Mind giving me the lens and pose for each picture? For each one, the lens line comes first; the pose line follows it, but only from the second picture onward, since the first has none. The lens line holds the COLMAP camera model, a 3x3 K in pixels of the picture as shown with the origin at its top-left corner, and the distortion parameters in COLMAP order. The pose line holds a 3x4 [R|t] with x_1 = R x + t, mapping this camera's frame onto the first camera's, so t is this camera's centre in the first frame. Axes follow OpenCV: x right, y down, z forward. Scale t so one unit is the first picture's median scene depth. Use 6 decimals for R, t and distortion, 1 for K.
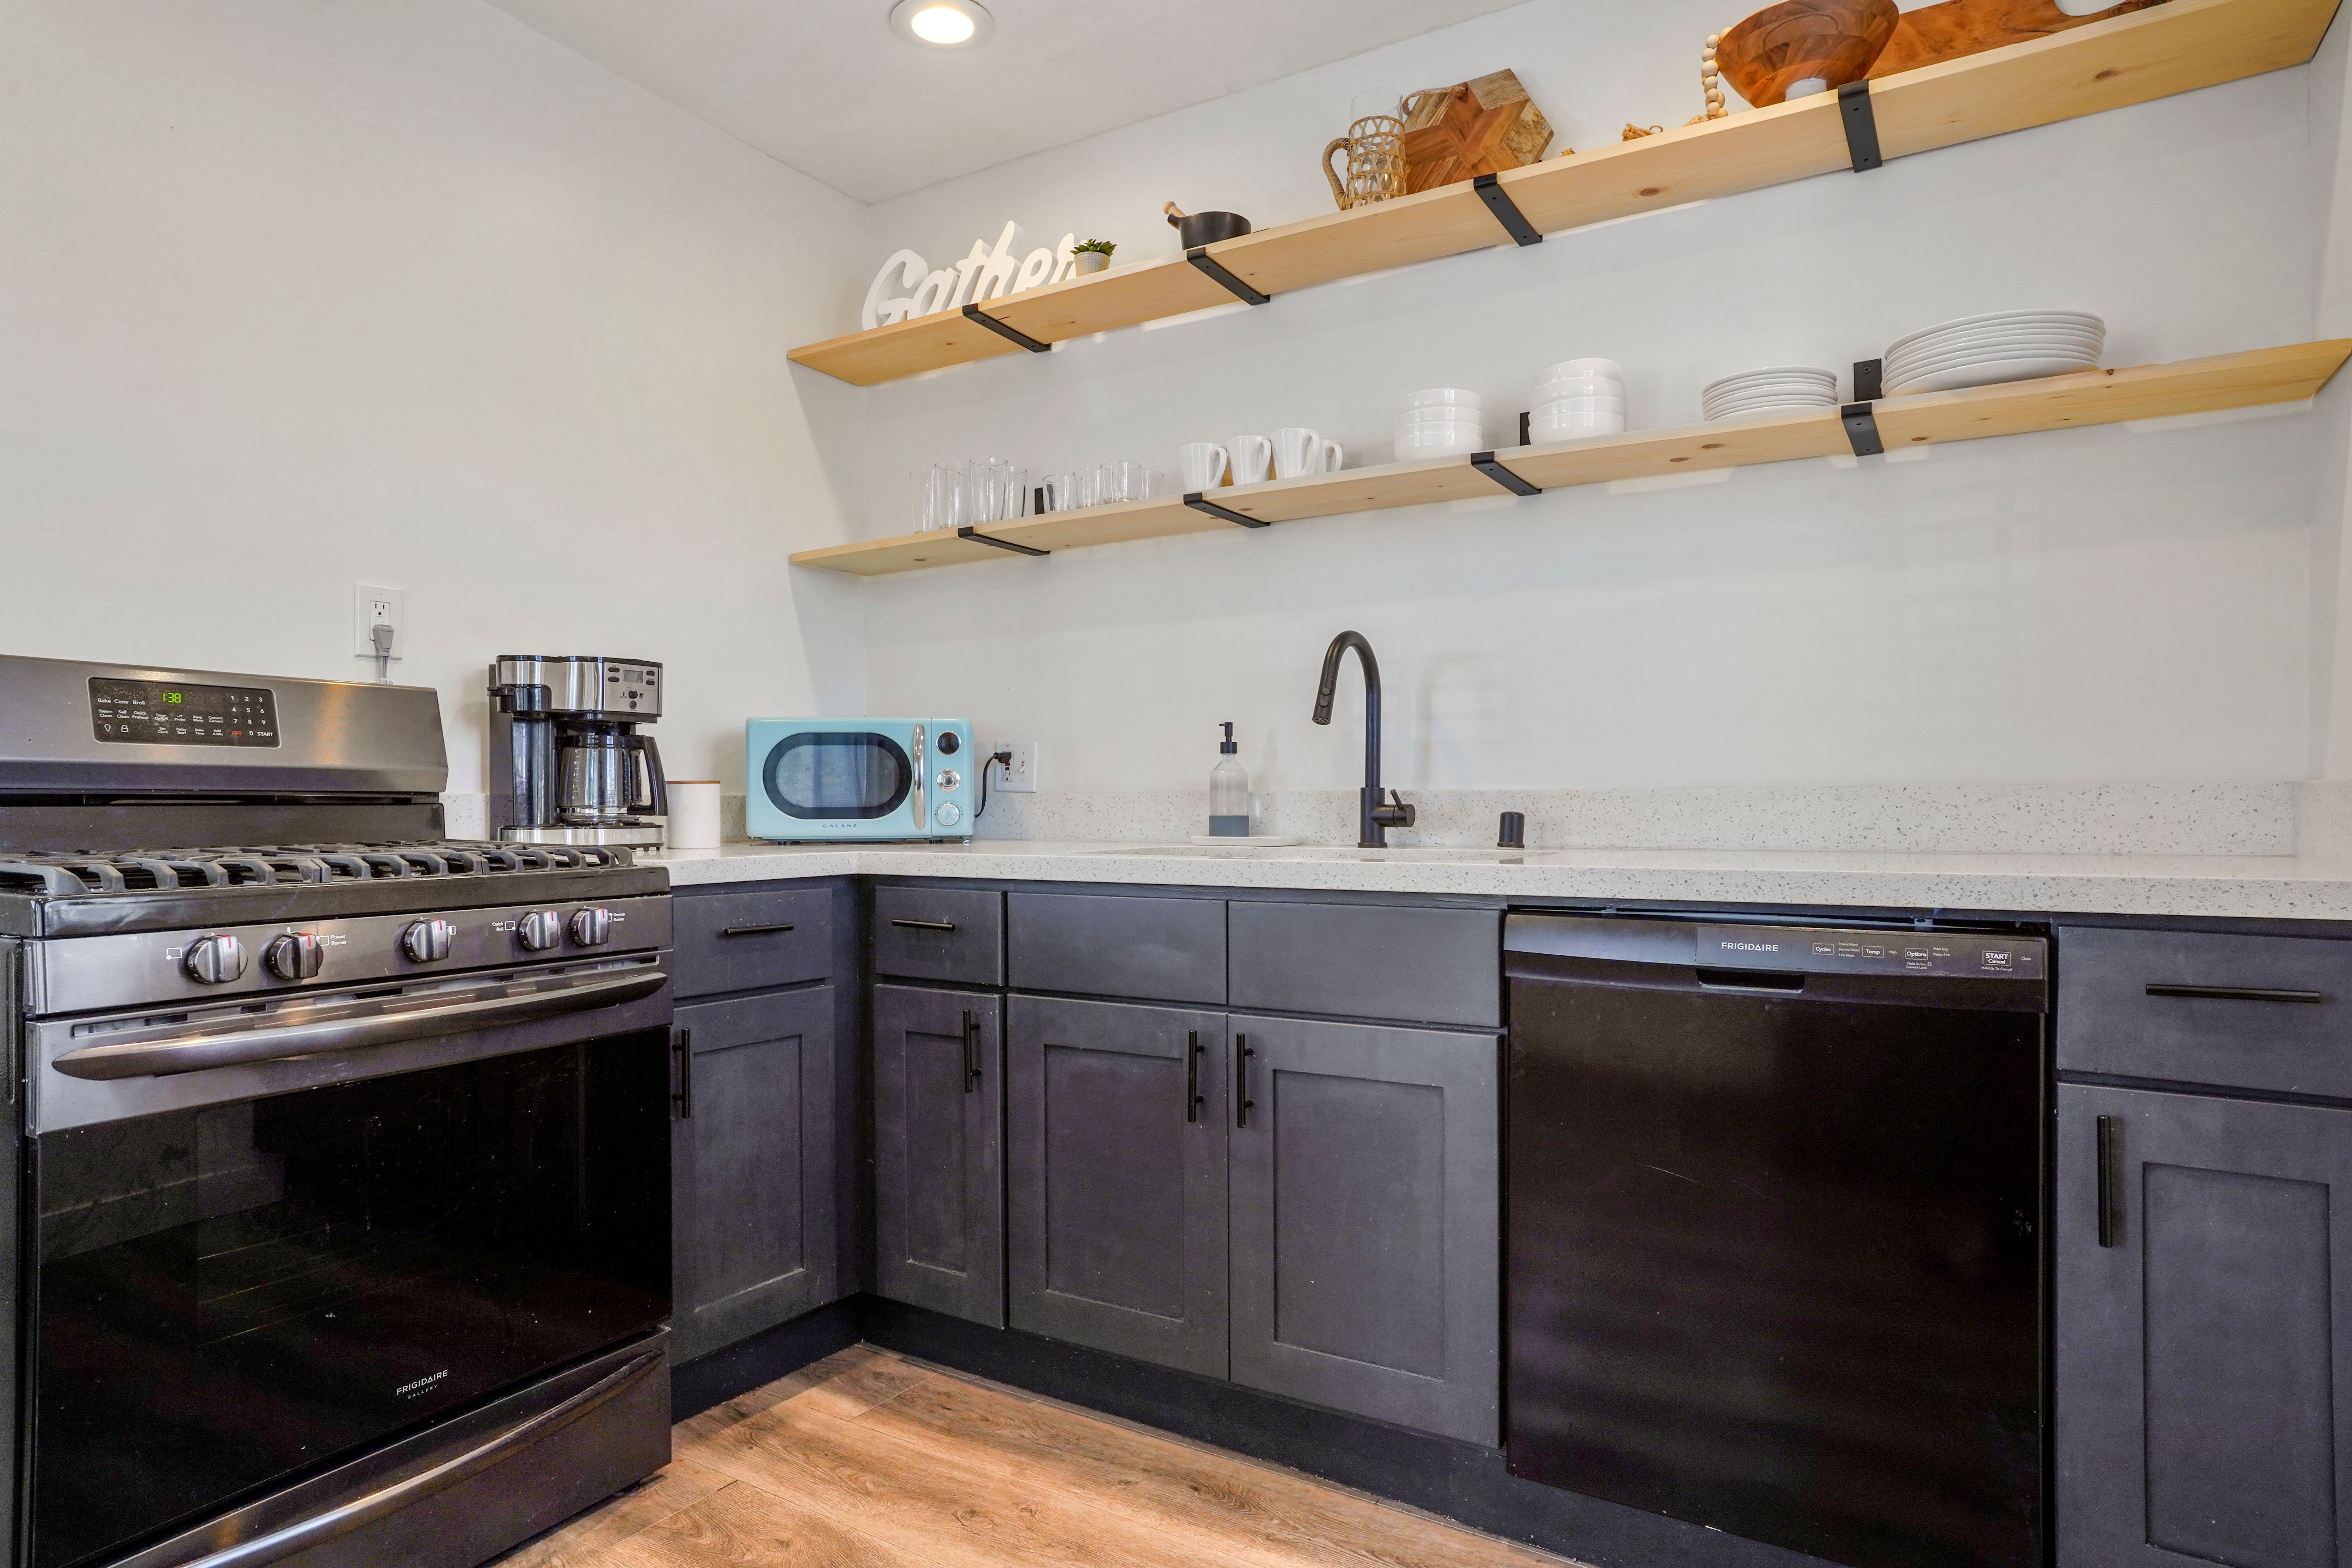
lens RADIAL K [[1327.2, 0, 1156.7], [0, 1327.2, 801.6], [0, 0, 1]] dist [-0.040755, 0.031533]
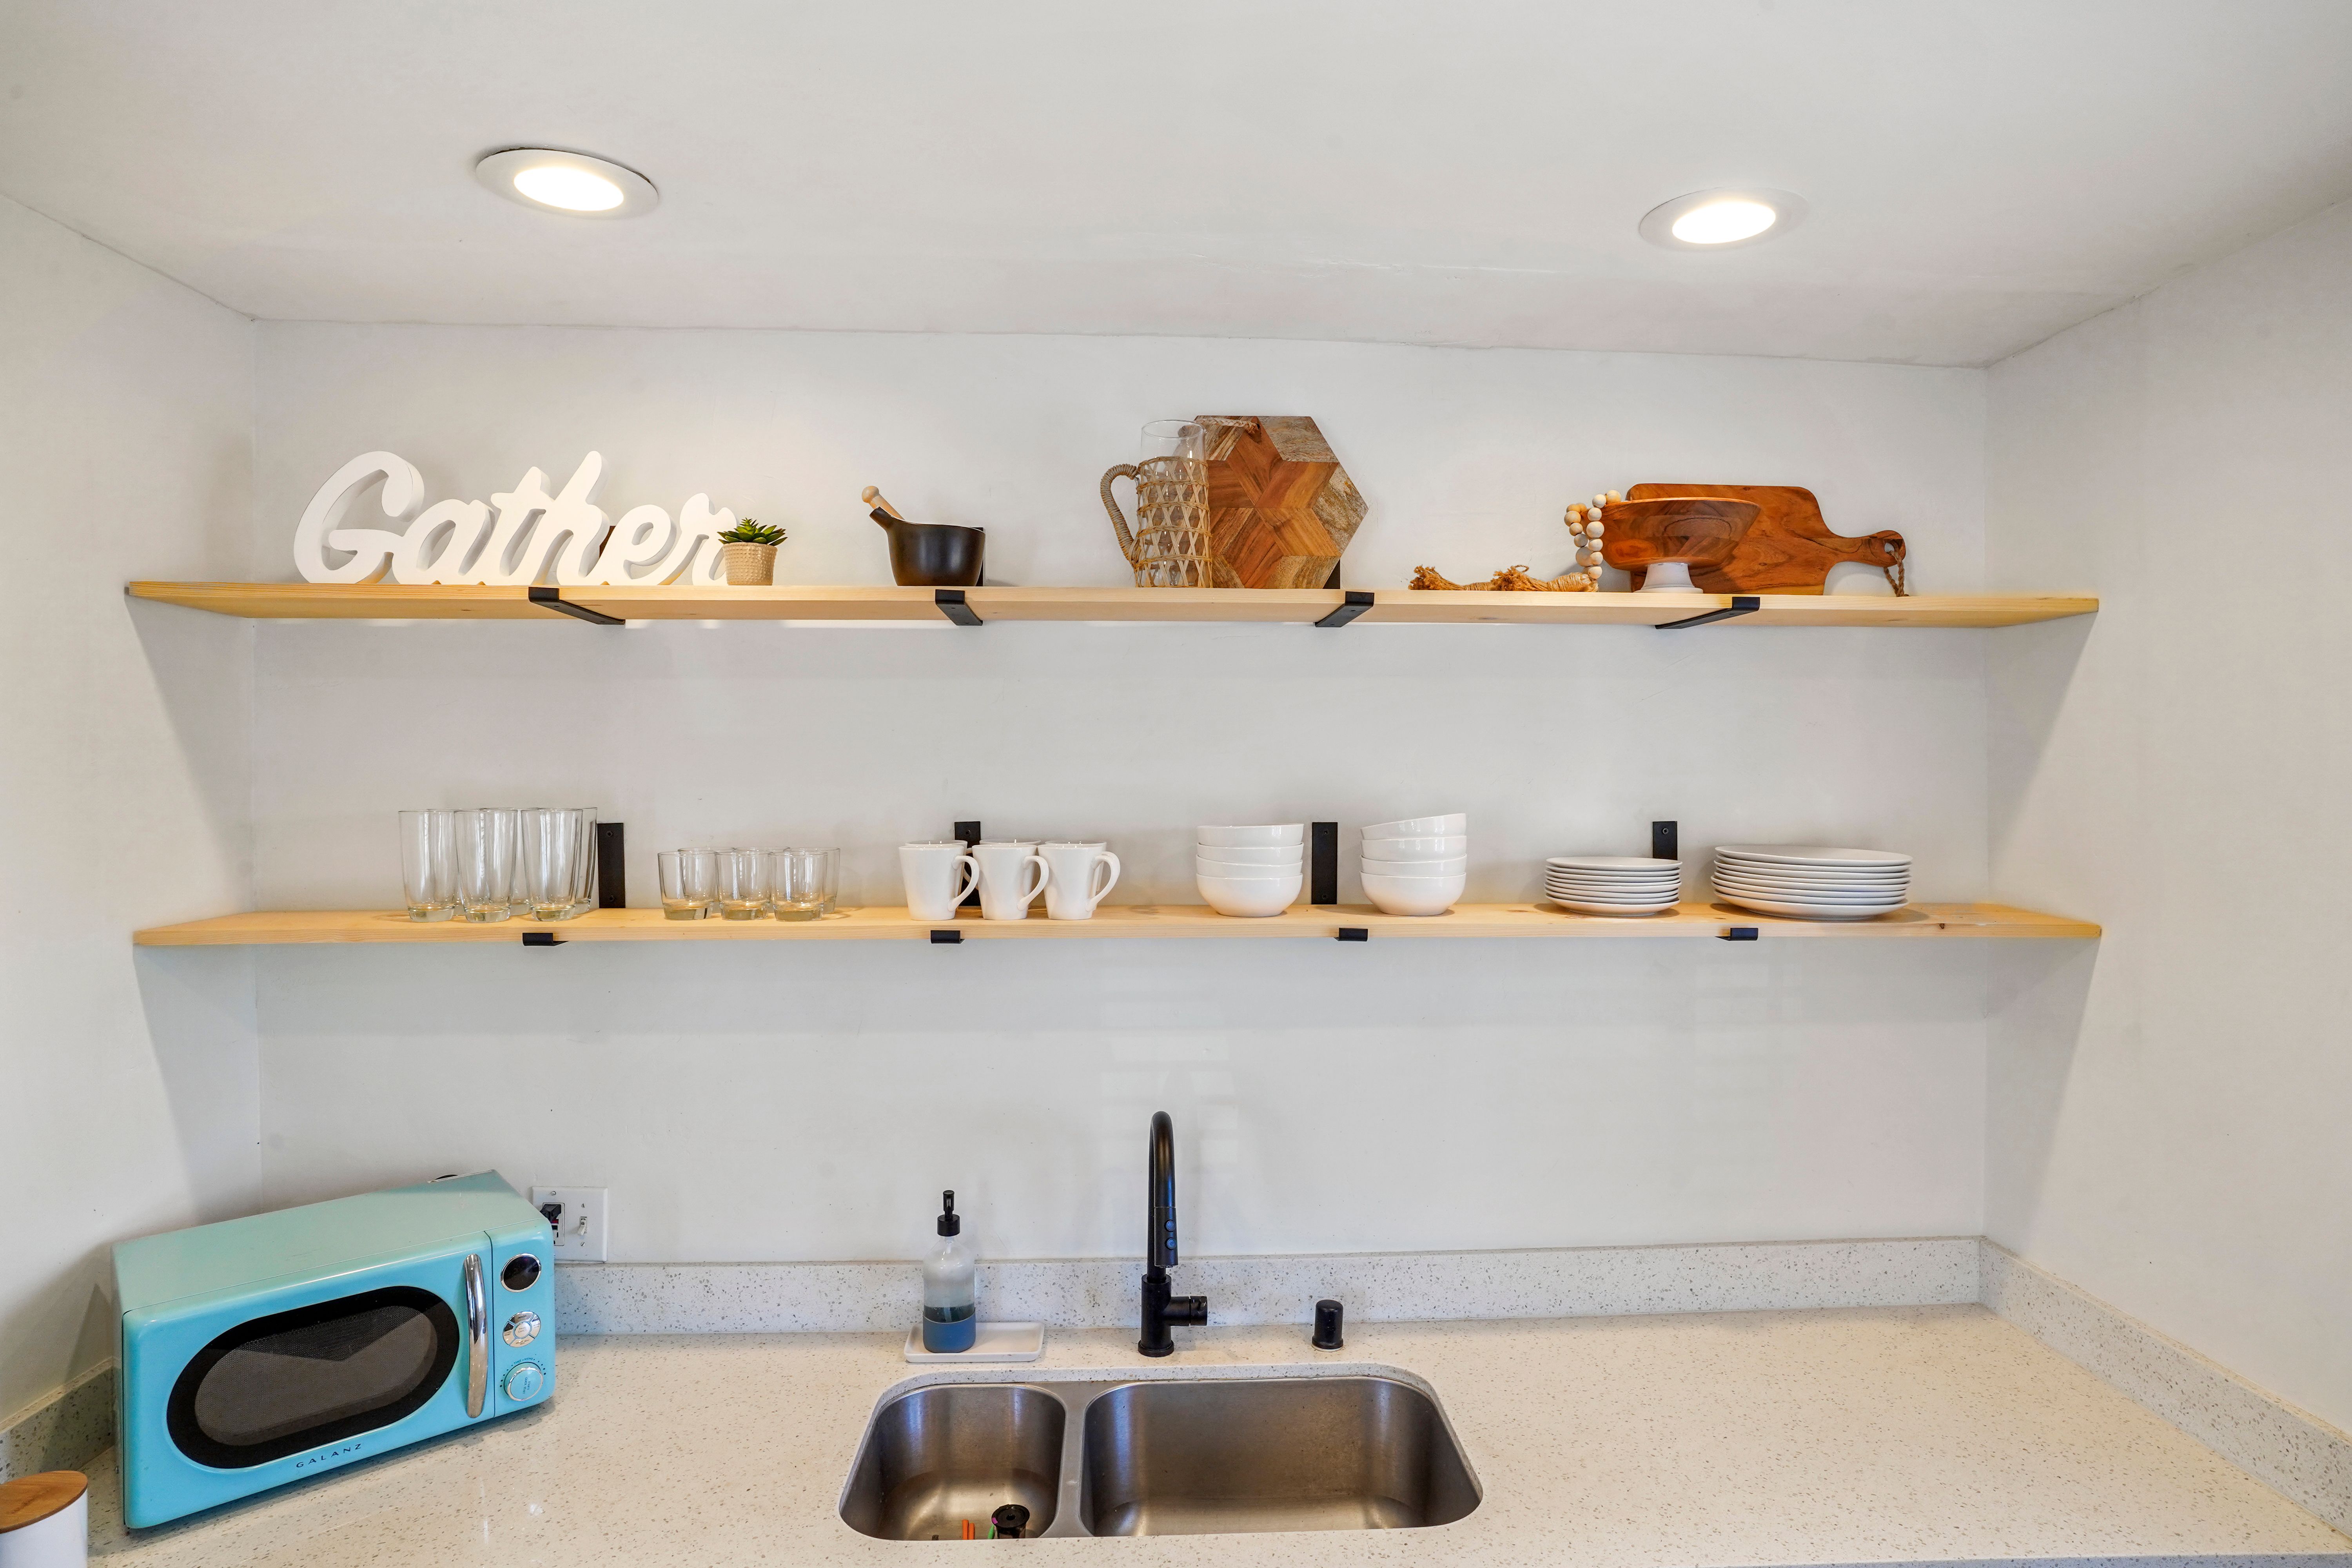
lens RADIAL K [[1327.2, 0, 1153.1], [0, 1327.2, 782.3], [0, 0, 1]] dist [-0.040755, 0.031533]
pose [[0.824748, -0.013719, 0.565333, -0.291618], [0.001506, 0.999755, 0.022063, -0.330933], [-0.565498, -0.017345, 0.824567, 0.338043]]
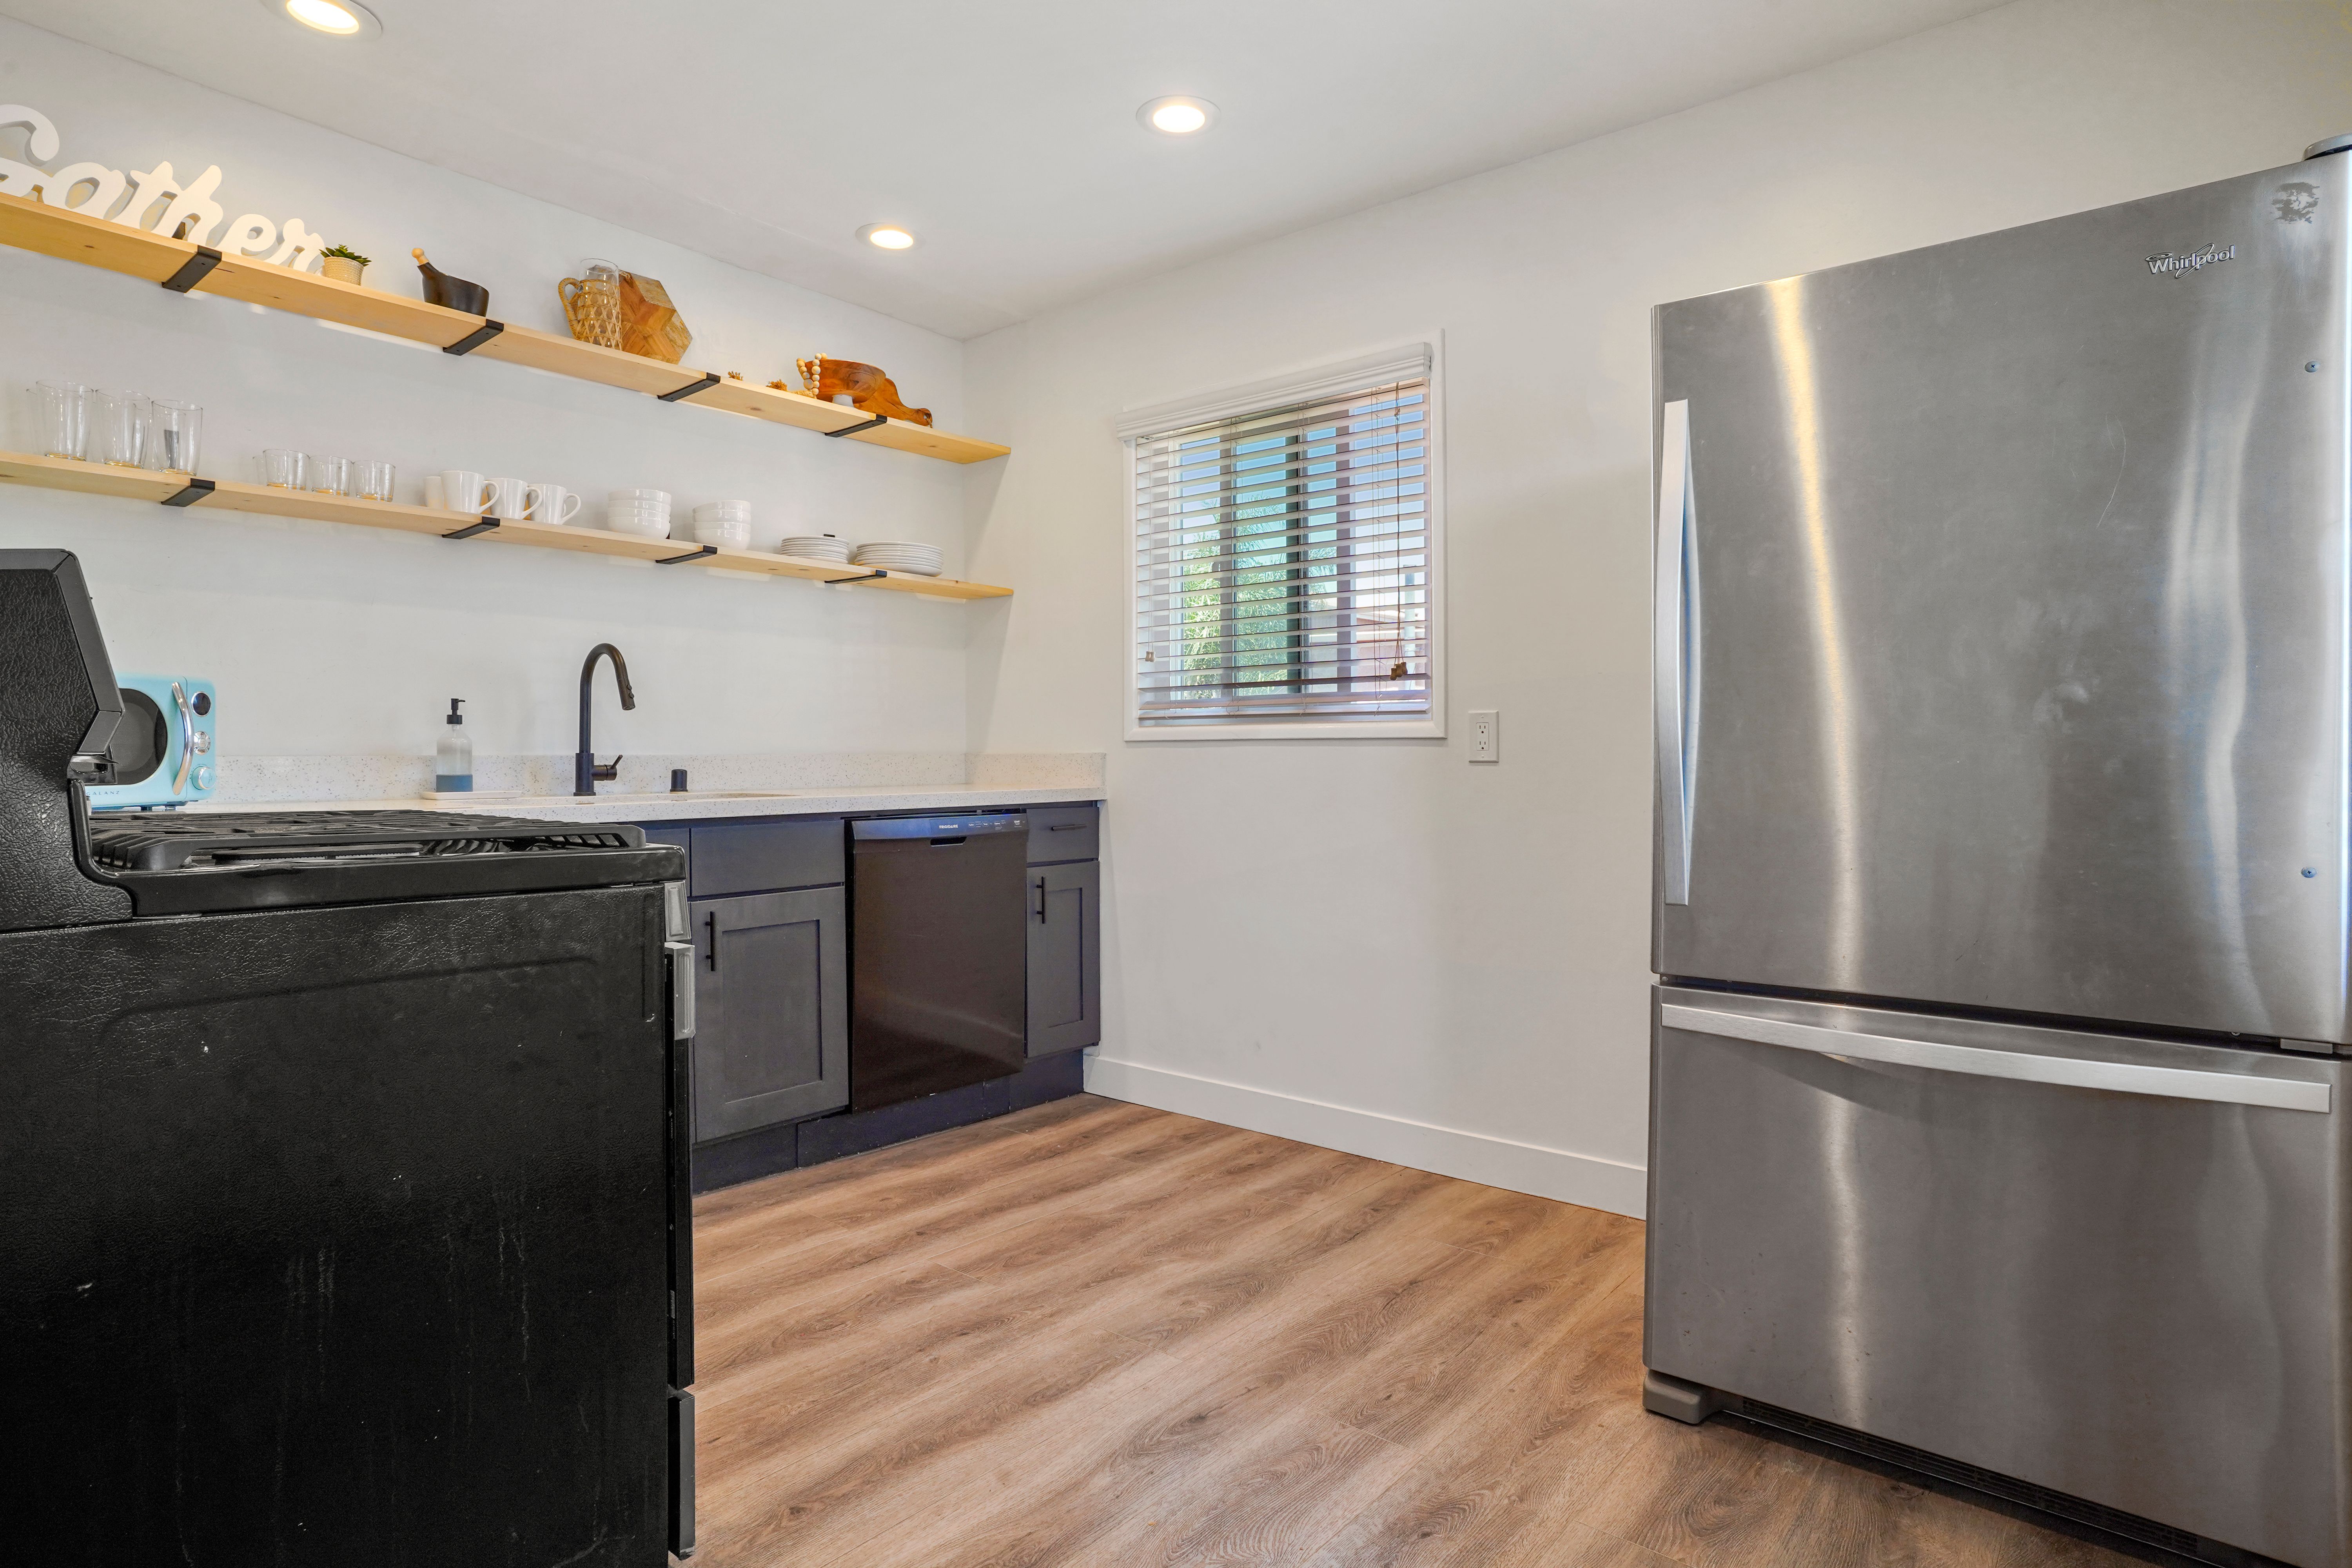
lens RADIAL K [[1266.4, 0, 1190.1], [0, 1266.4, 783.9], [0, 0, 1]] dist [-0.058213, 0.031390]
pose [[0.129215, -0.019483, 0.991425, -1.061169], [0.001331, 0.999809, 0.019474, -0.002828], [-0.991616, -0.001197, 0.129216, 0.195683]]
